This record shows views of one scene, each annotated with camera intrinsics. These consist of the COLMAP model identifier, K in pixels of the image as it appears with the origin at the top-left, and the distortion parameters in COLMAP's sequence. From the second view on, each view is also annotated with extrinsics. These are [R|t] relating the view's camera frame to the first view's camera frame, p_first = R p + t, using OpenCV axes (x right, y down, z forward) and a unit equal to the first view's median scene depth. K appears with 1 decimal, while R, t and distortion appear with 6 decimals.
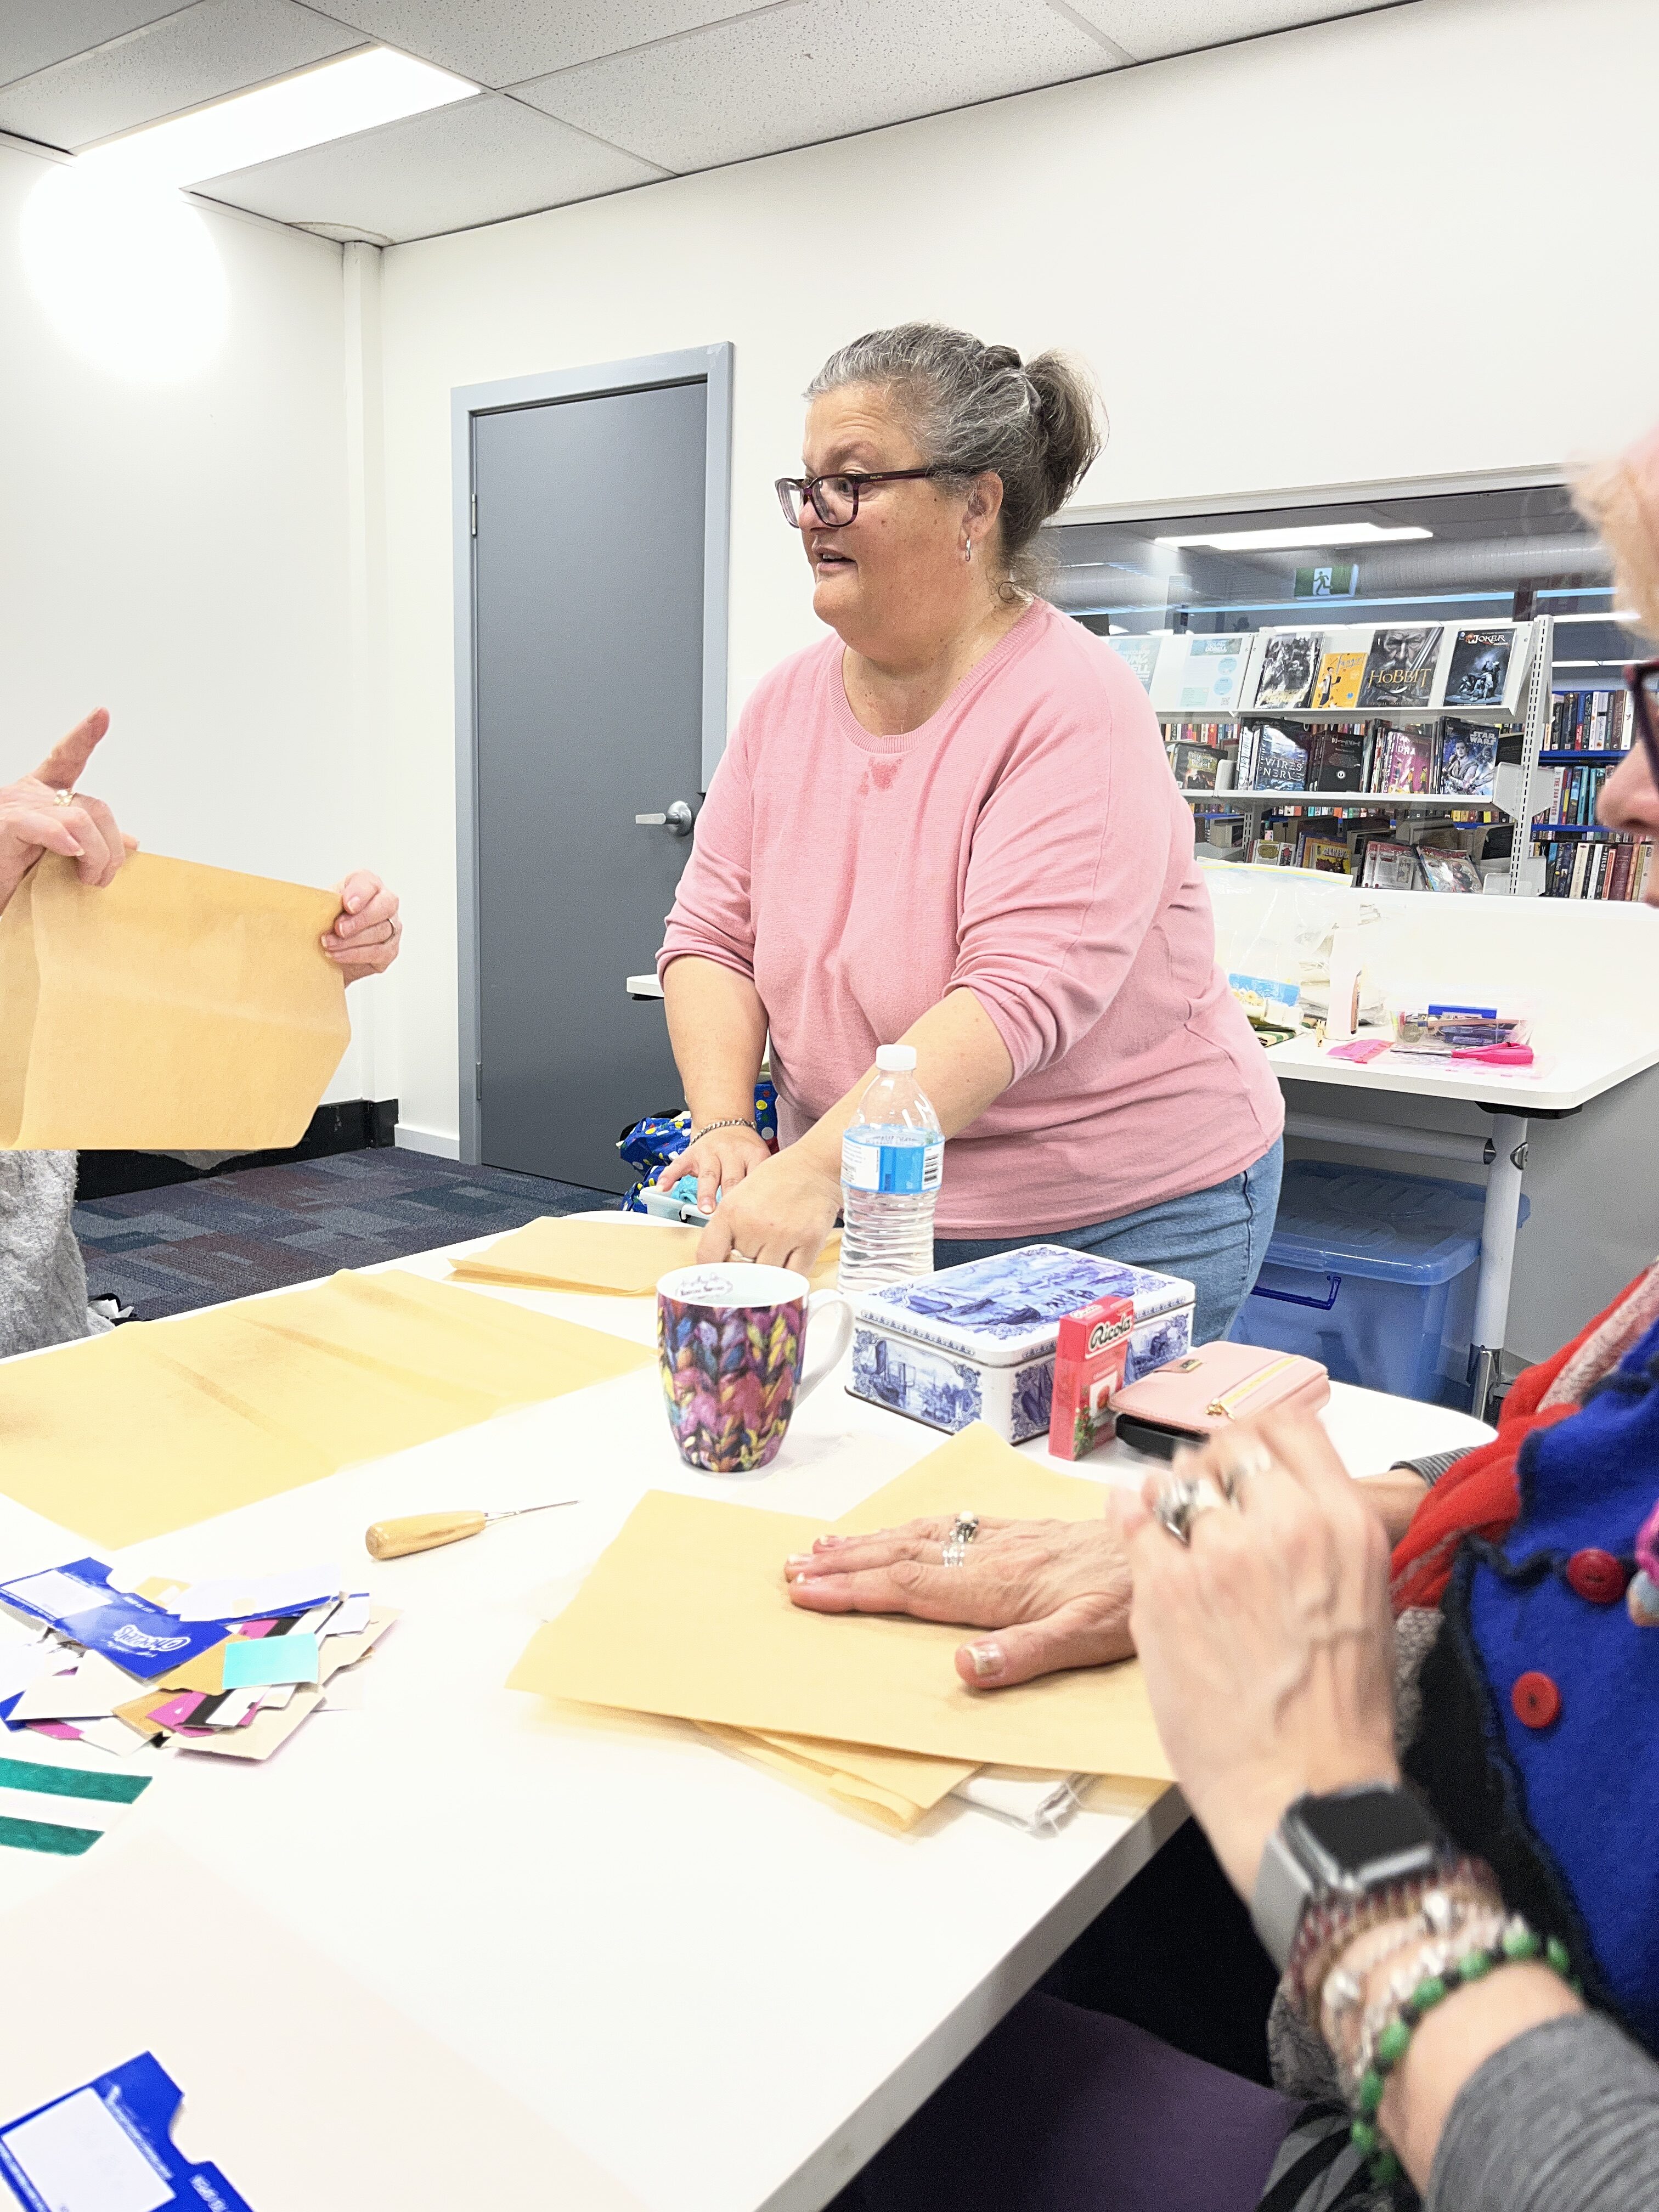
lens RADIAL K [[1707.6, 0, 834.2], [0, 1707.6, 1111.8], [0, 0, 1]] dist [0.063254, -0.062166]
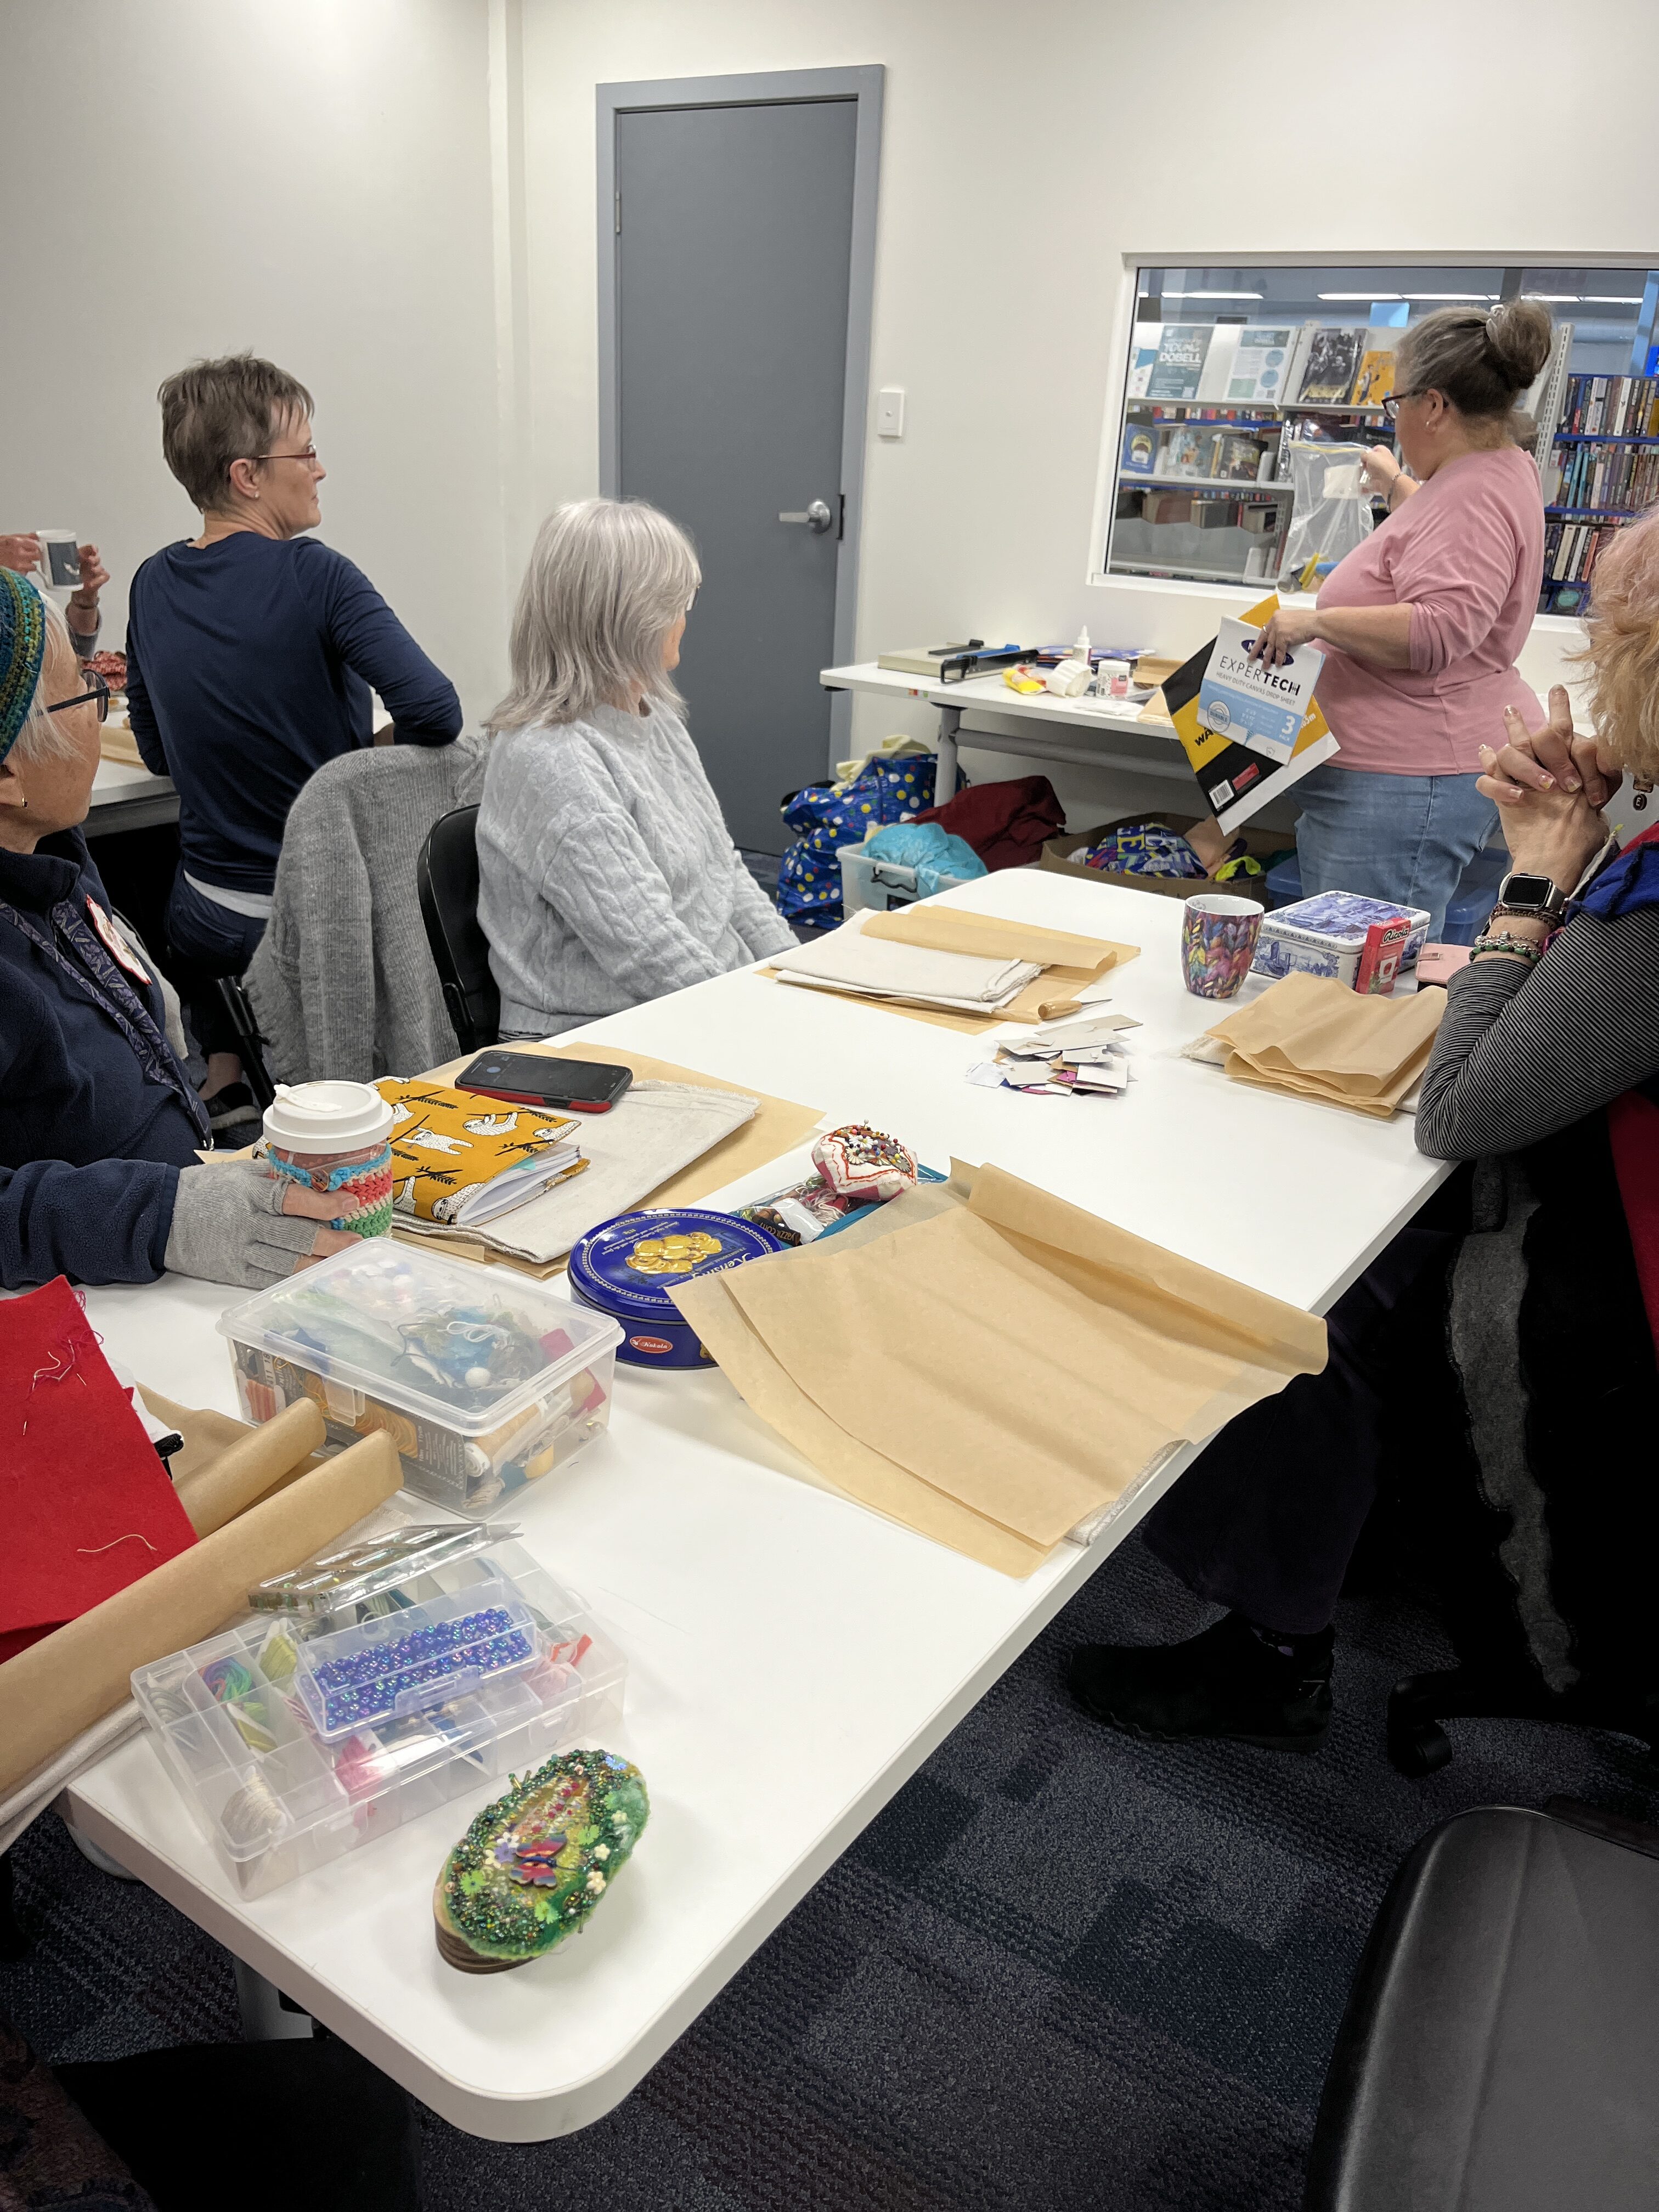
lens RADIAL K [[1707.6, 0, 834.2], [0, 1707.6, 1111.8], [0, 0, 1]] dist [0.063254, -0.062166]
pose [[0.999034, 0.006076, 0.043519, -0.094443], [-0.014579, 0.980127, 0.197836, -0.007452], [-0.041452, -0.198280, 0.979269, -0.147330]]
